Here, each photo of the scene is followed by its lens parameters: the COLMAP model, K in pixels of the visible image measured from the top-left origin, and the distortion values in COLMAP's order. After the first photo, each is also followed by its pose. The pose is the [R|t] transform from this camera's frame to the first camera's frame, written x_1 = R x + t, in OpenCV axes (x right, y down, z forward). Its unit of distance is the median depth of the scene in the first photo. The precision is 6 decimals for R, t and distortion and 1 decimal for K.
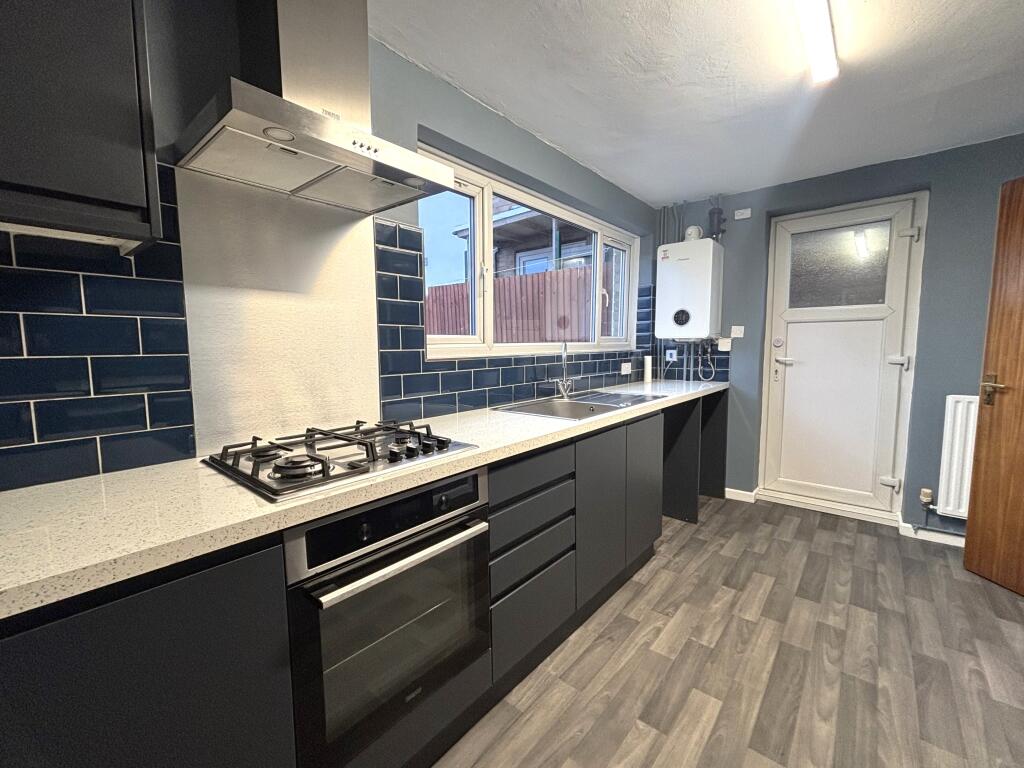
lens RADIAL K [[431.0, 0, 510.4], [0, 431.0, 382.3], [0, 0, 1]] dist [0.014496, -0.001727]
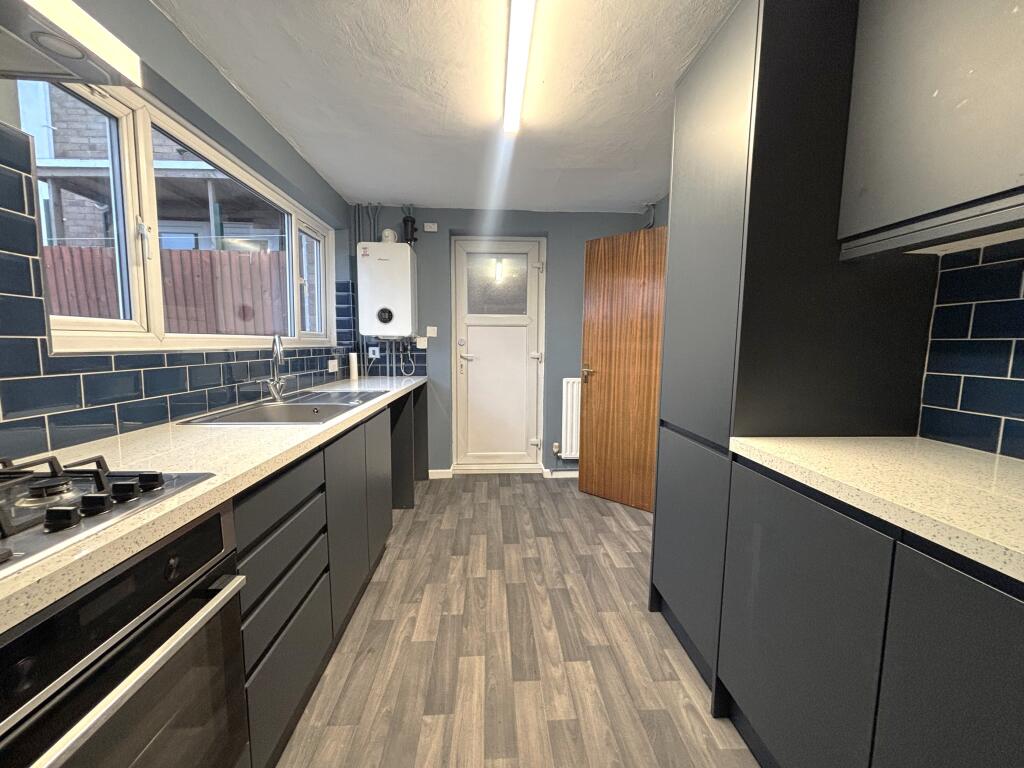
lens RADIAL K [[413.9, 0, 511.3], [0, 413.9, 383.1], [0, 0, 1]] dist [0.001841, -0.000398]
pose [[0.728594, -0.049932, 0.683123, -0.101631], [0.046481, 0.998645, 0.023420, 0.004729], [-0.683367, 0.014688, 0.729927, 0.101407]]
